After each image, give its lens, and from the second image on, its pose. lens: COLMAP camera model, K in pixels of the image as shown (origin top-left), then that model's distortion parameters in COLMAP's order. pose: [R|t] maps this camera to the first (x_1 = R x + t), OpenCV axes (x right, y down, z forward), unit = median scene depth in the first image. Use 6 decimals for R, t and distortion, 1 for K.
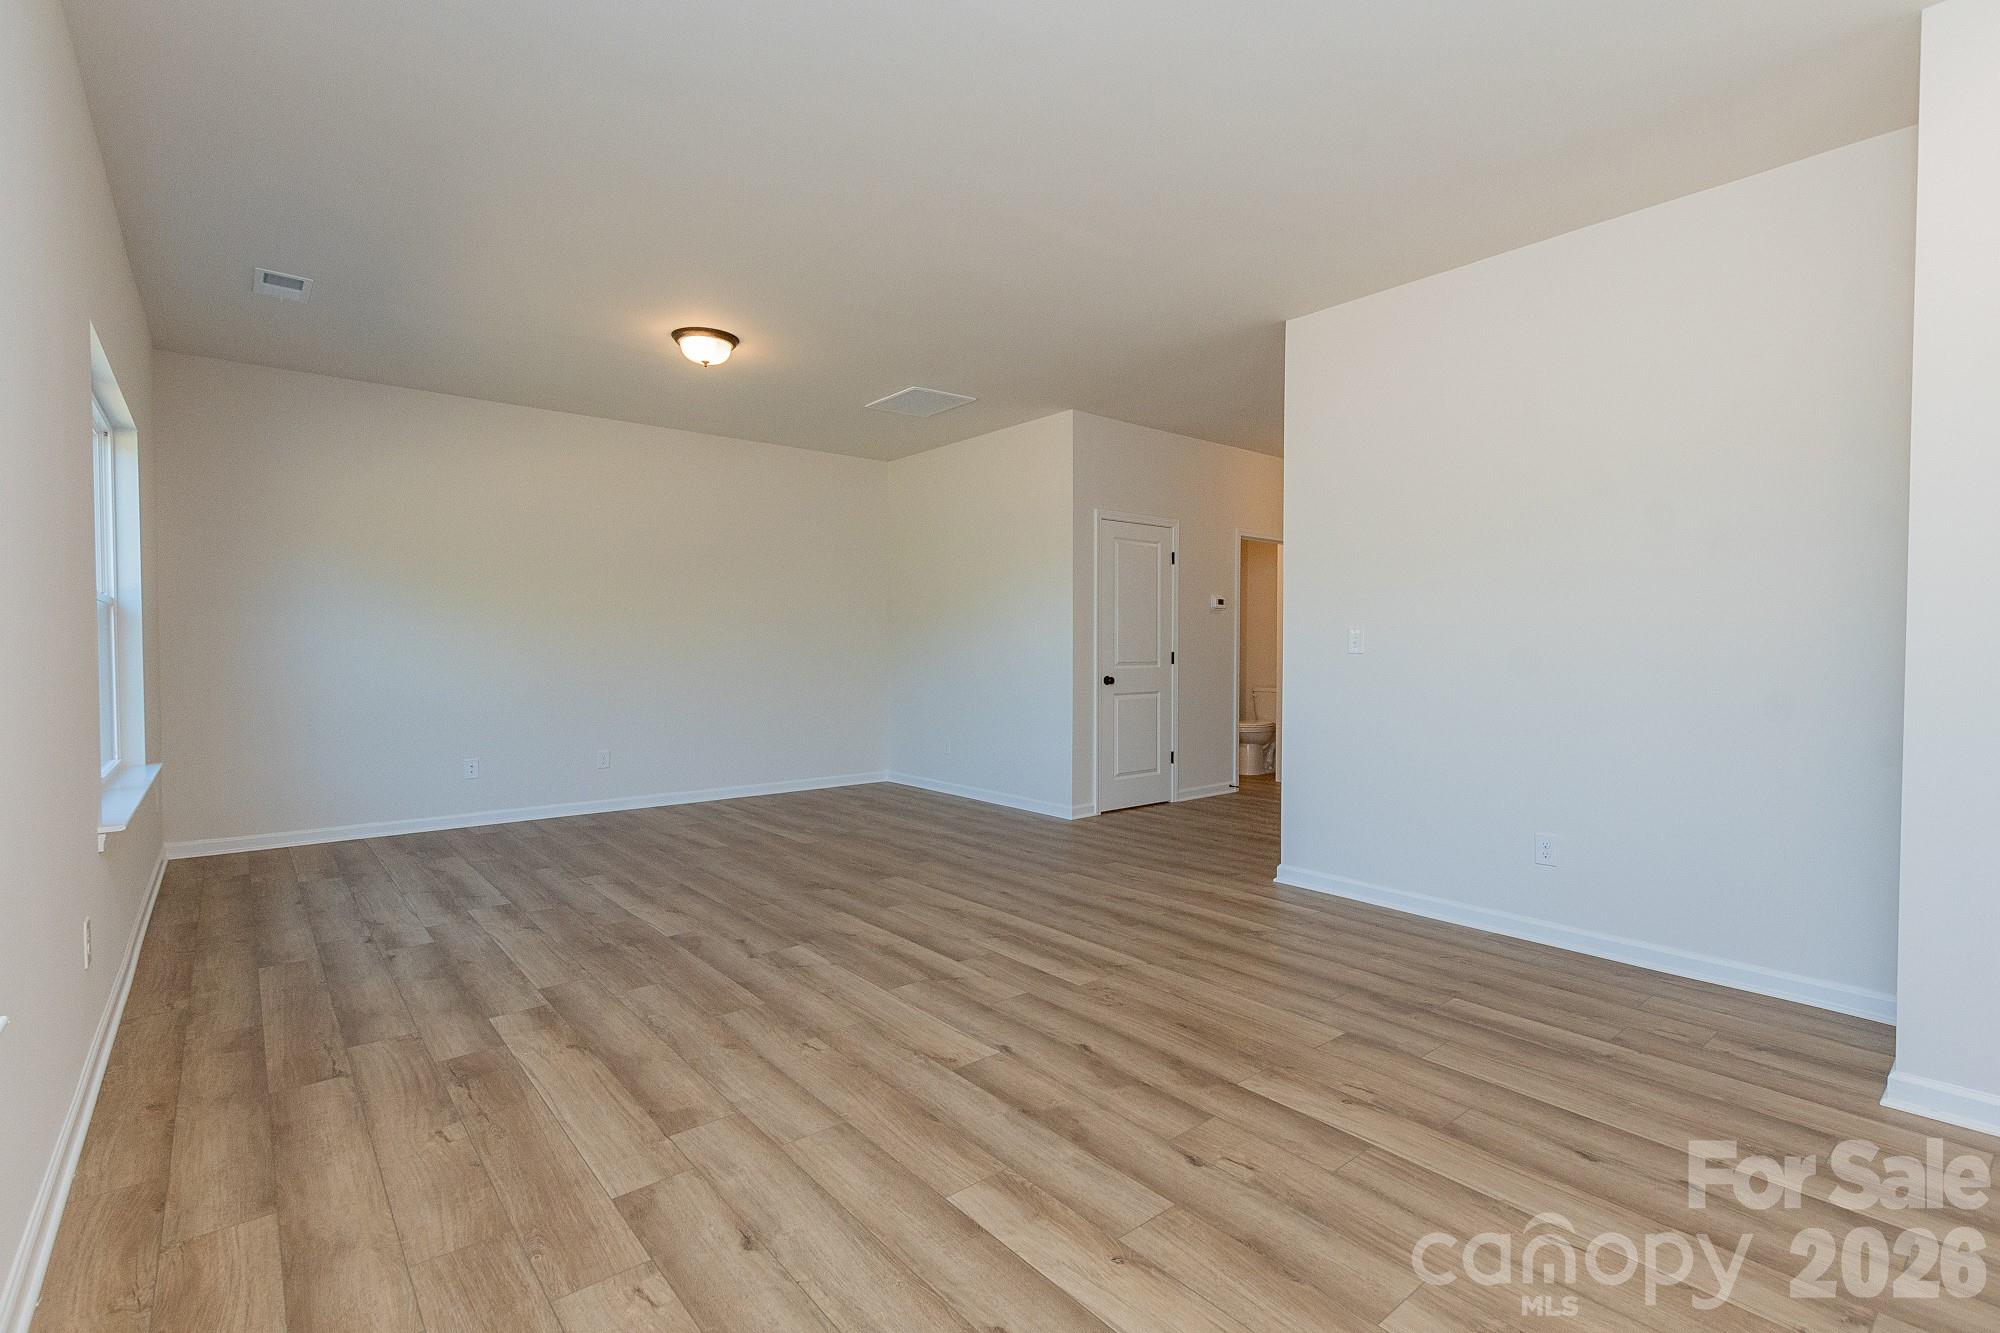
lens RADIAL K [[897.6, 0, 1015.0], [0, 897.6, 669.5], [0, 0, 1]] dist [0.004414, -0.001481]
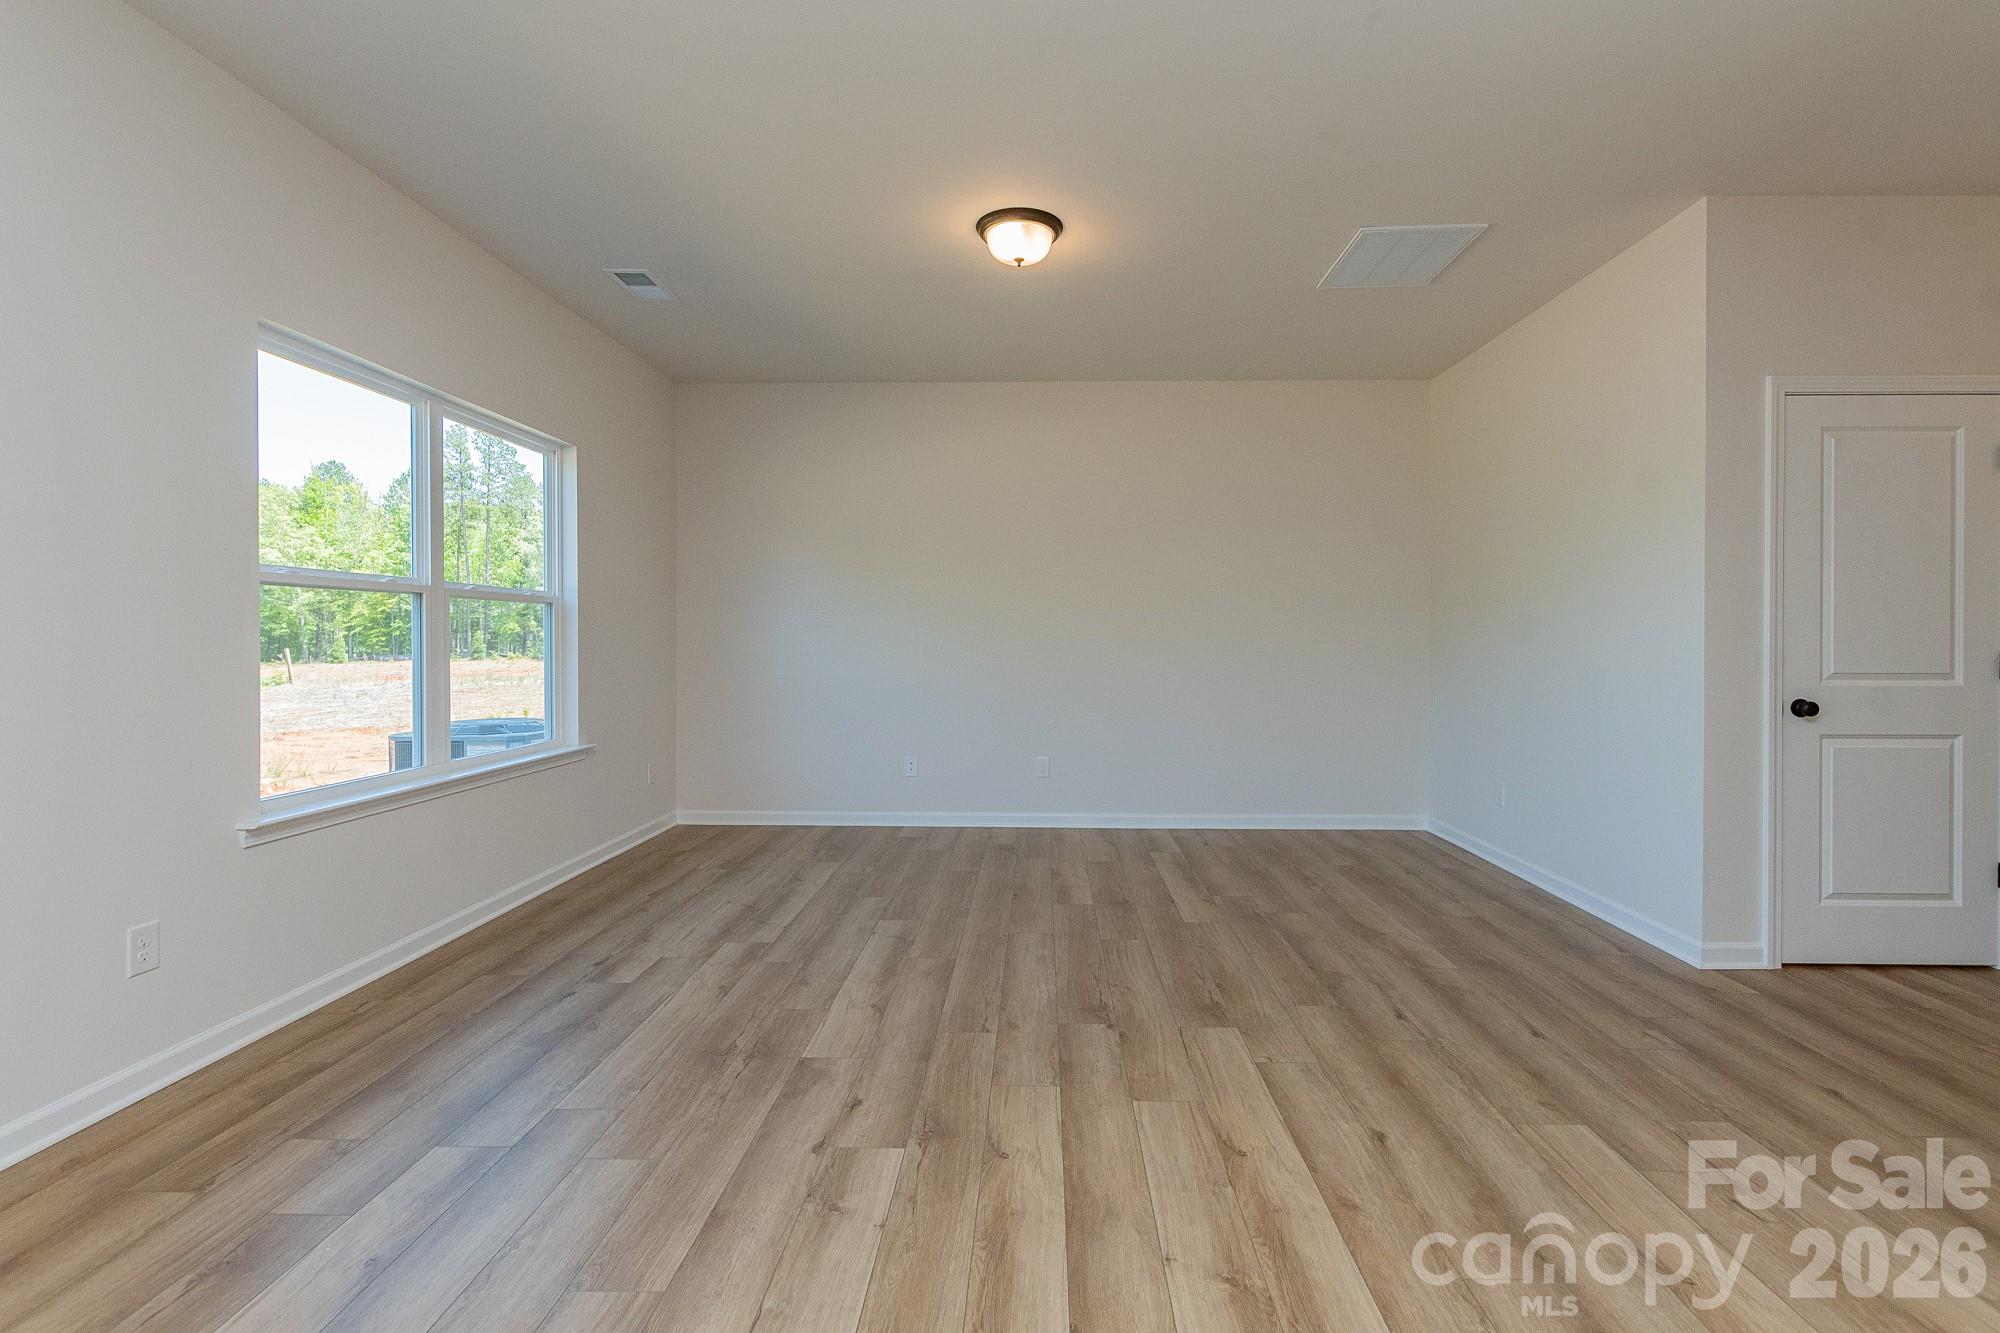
lens RADIAL K [[897.6, 0, 1039.9], [0, 897.6, 633.0], [0, 0, 1]] dist [0.004414, -0.001481]
pose [[0.752433, -0.002155, -0.658665, 0.199645], [-0.018637, 0.999525, -0.024561, -0.015131], [0.658405, 0.030756, 0.752035, 0.569247]]
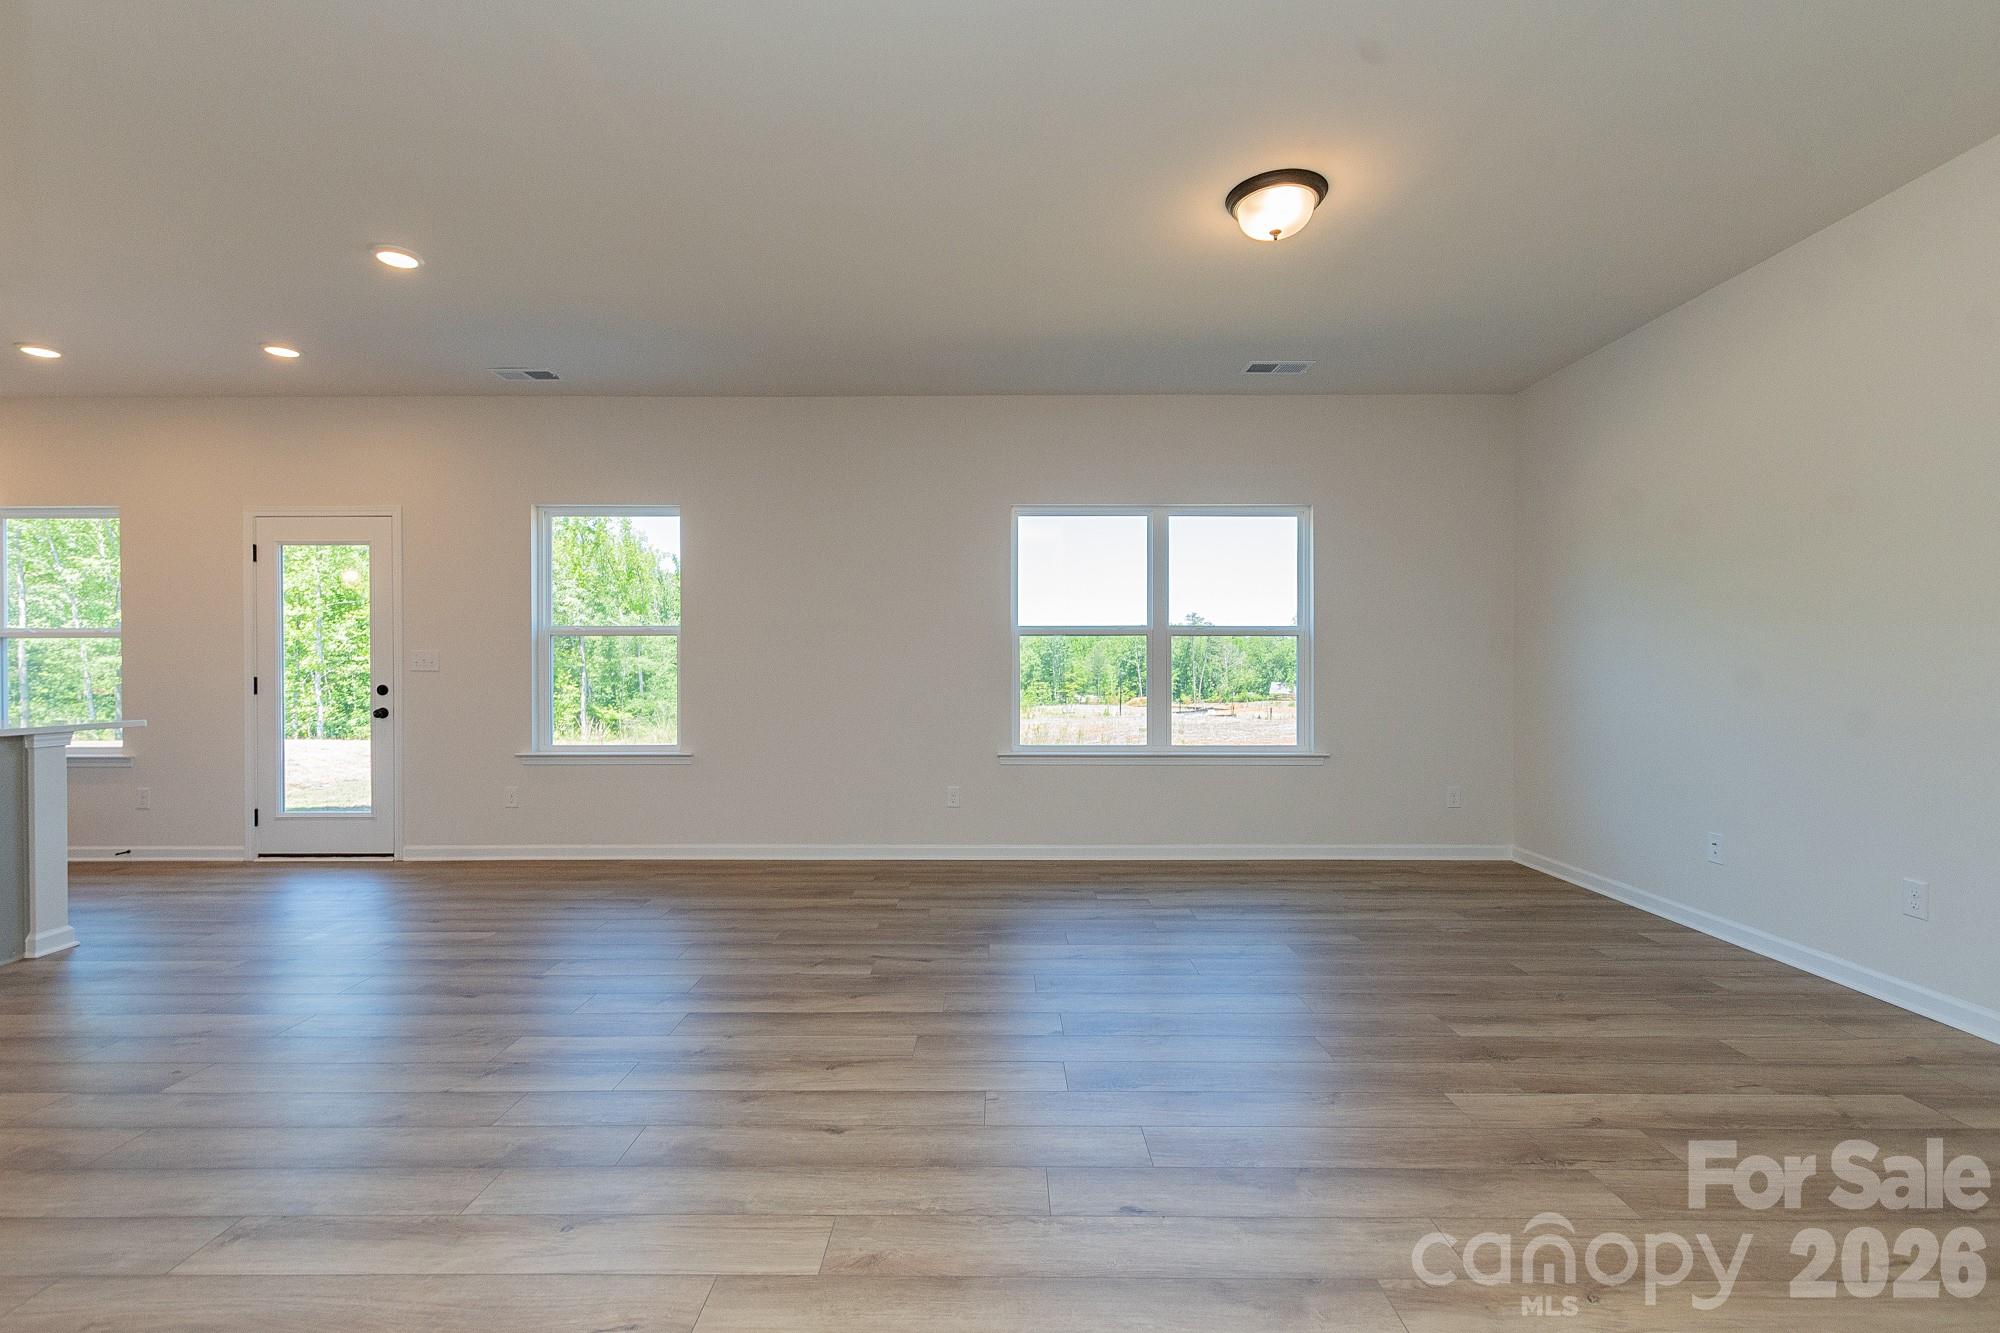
lens RADIAL K [[897.6, 0, 997.2], [0, 897.6, 671.8], [0, 0, 1]] dist [0.004414, -0.001481]
pose [[-0.655472, 0.000965, -0.755219, 0.363529], [-0.020810, 0.999596, 0.019338, -0.031307], [0.754933, 0.028392, -0.655187, 1.605983]]
